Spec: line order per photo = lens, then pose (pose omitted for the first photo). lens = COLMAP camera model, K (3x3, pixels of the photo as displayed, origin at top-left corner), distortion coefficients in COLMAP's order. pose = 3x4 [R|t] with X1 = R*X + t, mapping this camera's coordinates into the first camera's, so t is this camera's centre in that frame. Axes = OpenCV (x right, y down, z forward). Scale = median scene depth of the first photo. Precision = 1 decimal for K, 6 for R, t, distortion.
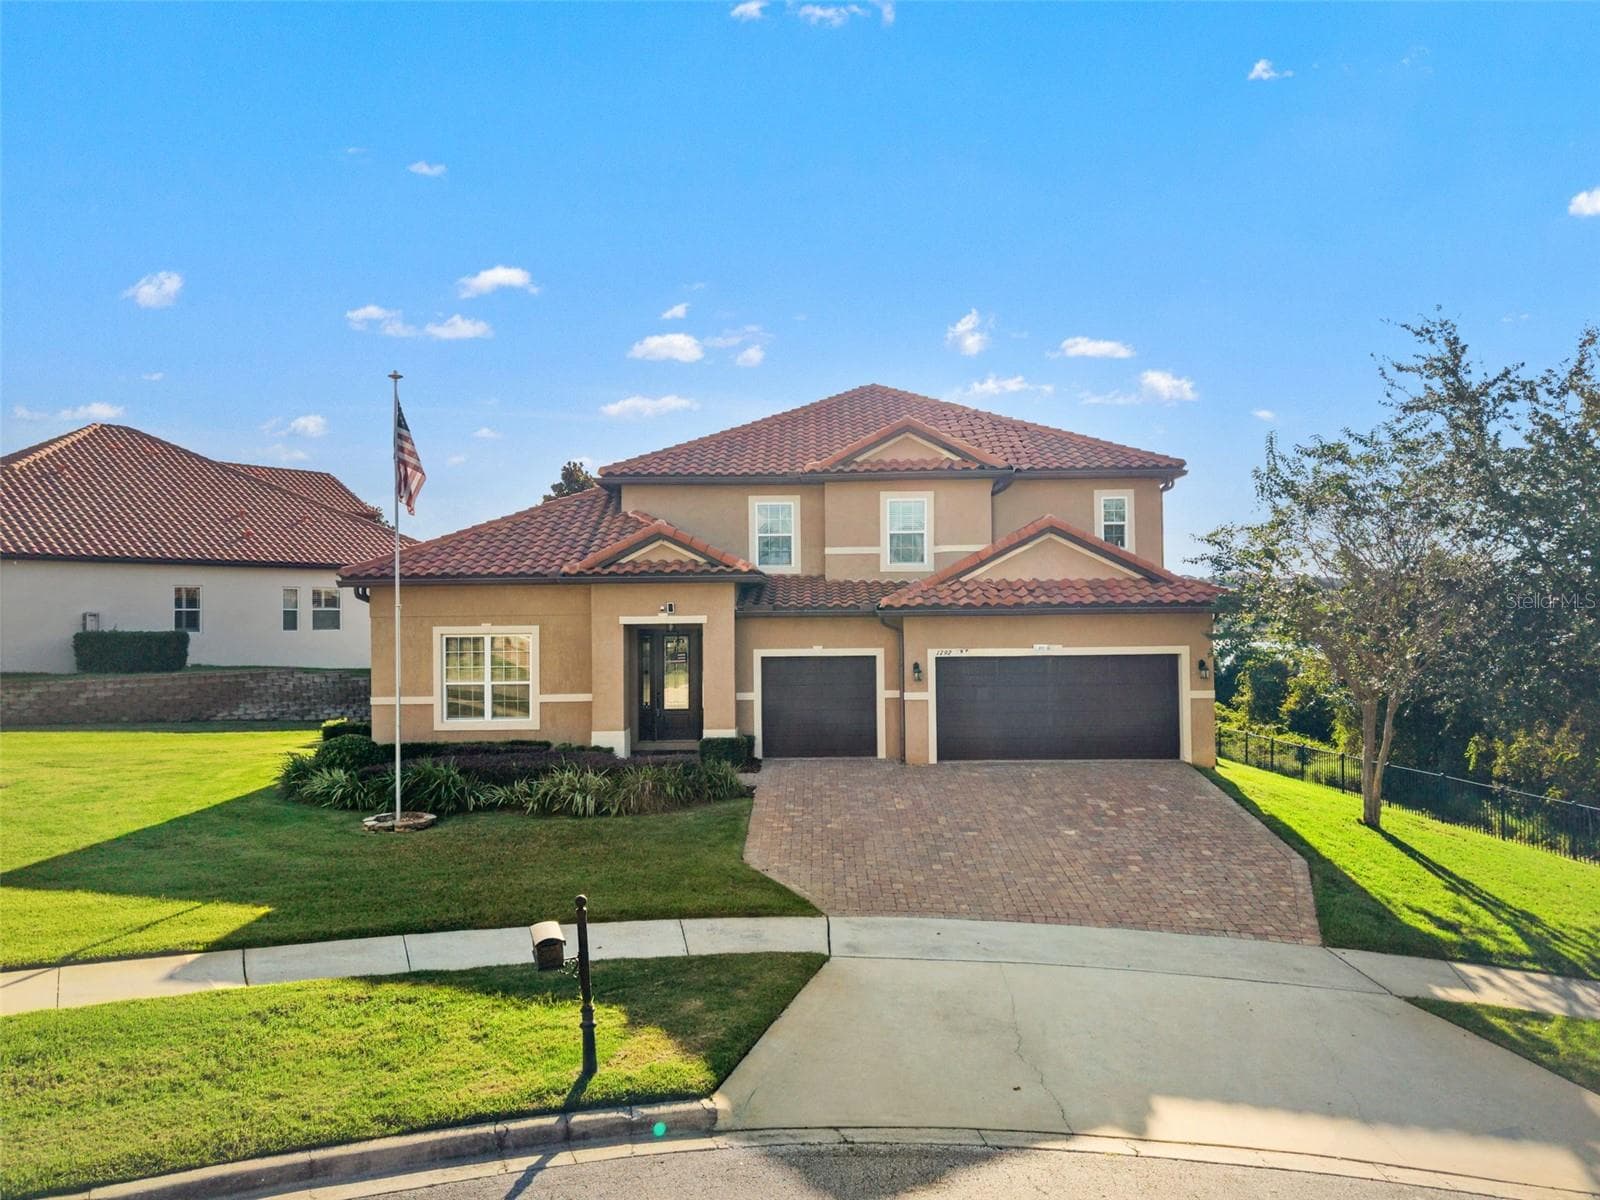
lens RADIAL K [[1080.0, 0, 800.0], [0, 1080.0, 600.0], [0, 0, 1]] dist [0.006912, -0.004084]
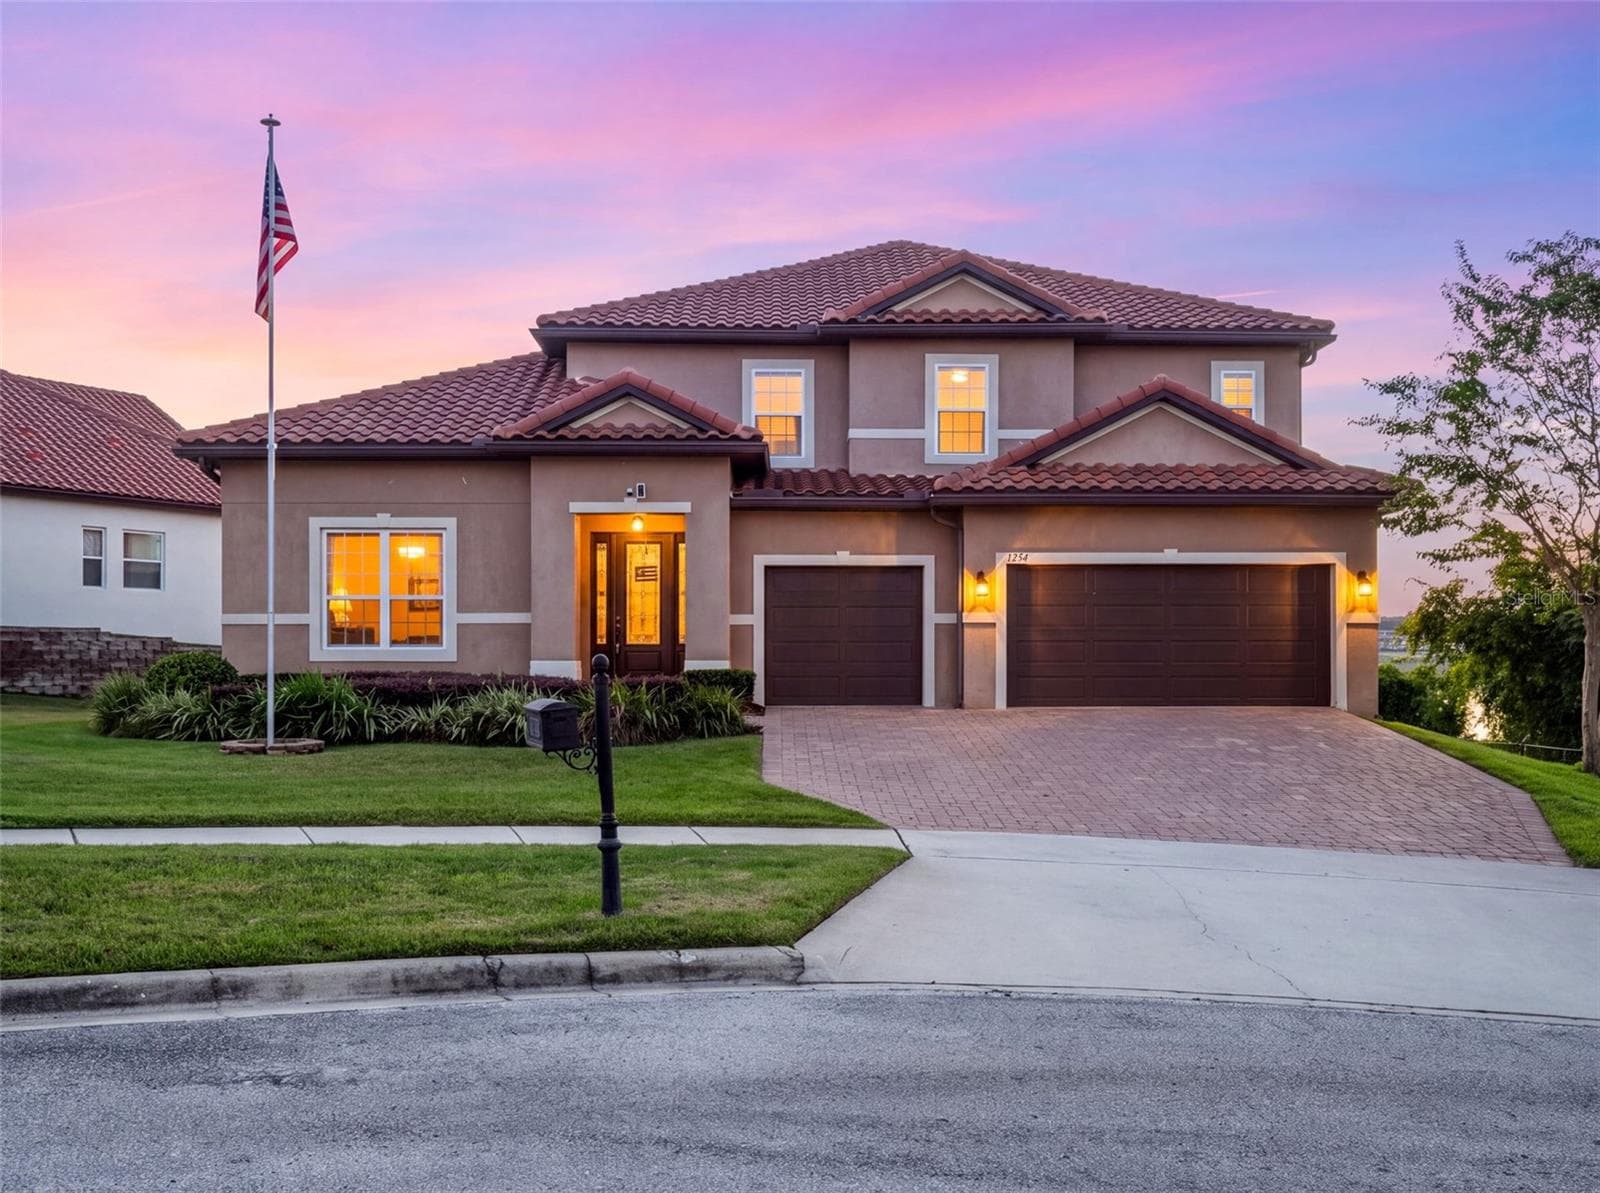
lens RADIAL K [[1421.1, 0, 811.8], [0, 1421.1, 669.3], [0, 0, 1]] dist [-0.007899, 0.000015]
pose [[0.999121, 0.010950, 0.040468, -0.043266], [-0.011746, 0.999741, 0.019470, 0.106400], [-0.040244, -0.019928, 0.998991, 0.042318]]
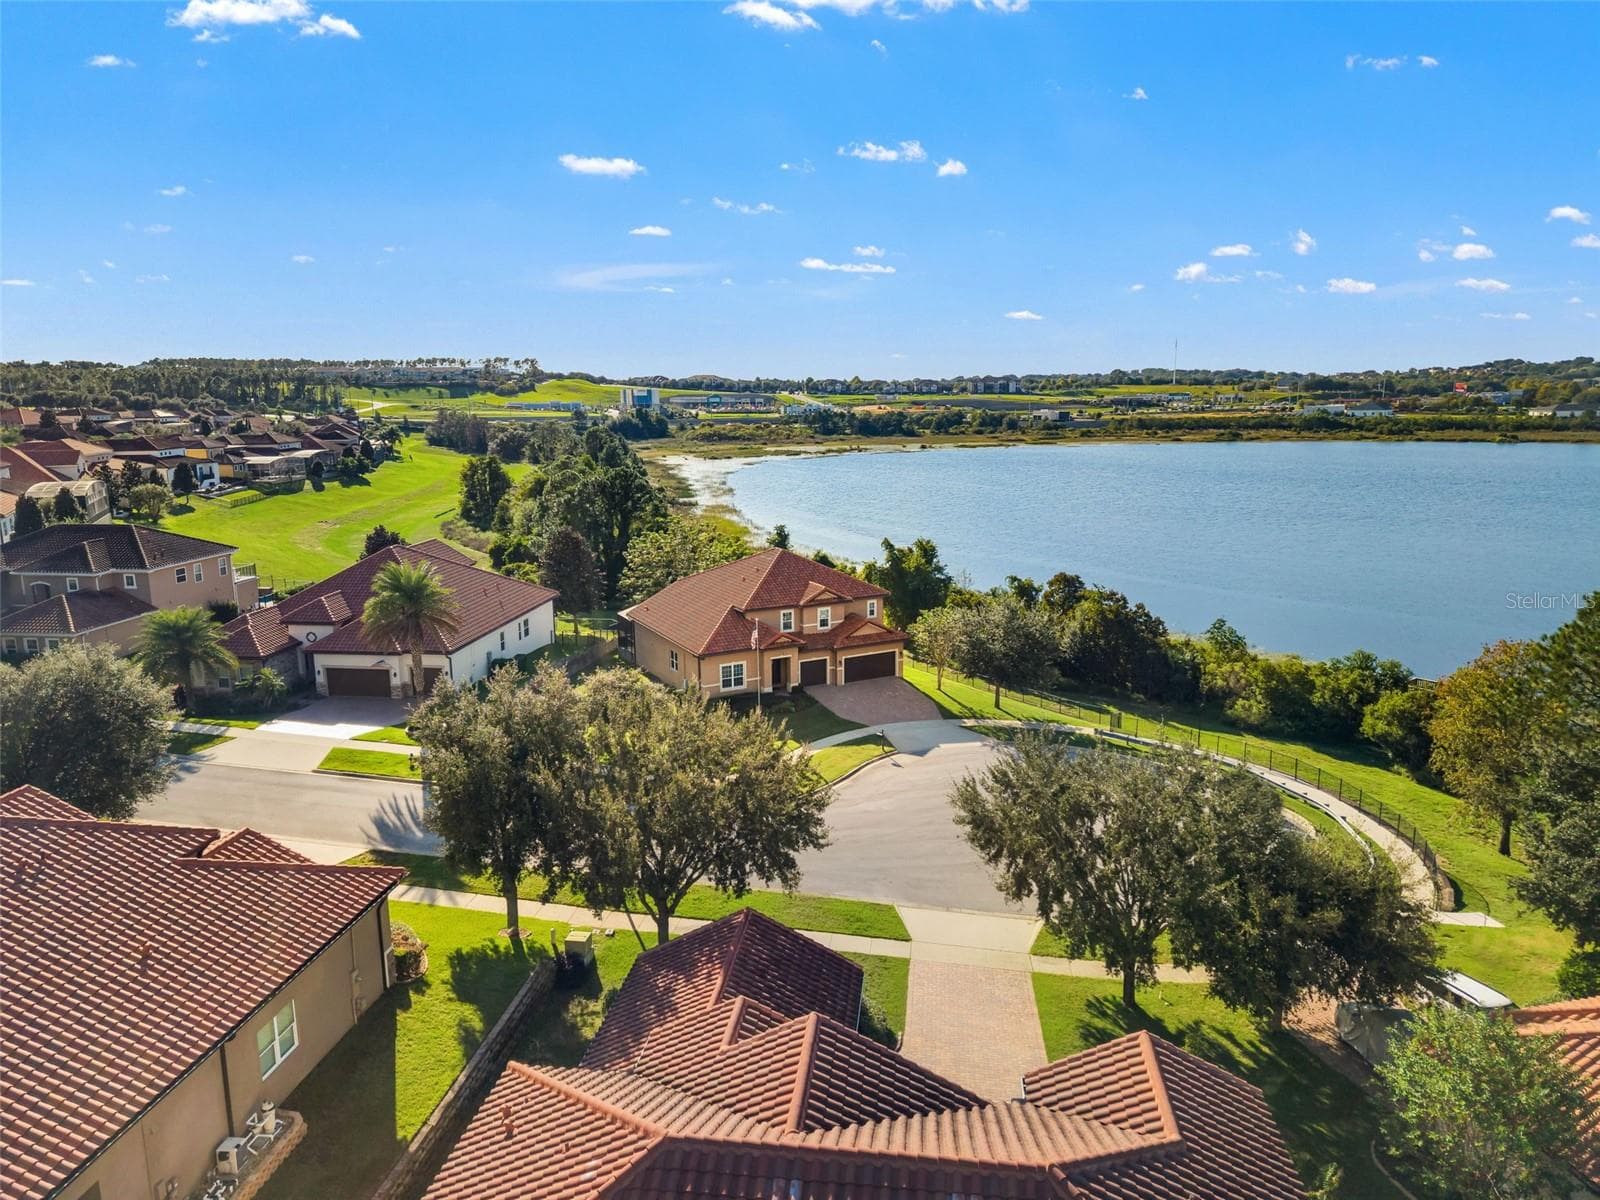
lens RADIAL K [[1066.3, 0, 798.5], [0, 1066.3, 600.2], [0, 0, 1]] dist [0.048915, -0.059368]
pose [[0.883372, -0.089519, 0.460043, -1.763695], [-0.006494, 0.979157, 0.203002, -0.929222], [-0.468627, -0.182314, 0.864379, -2.203010]]
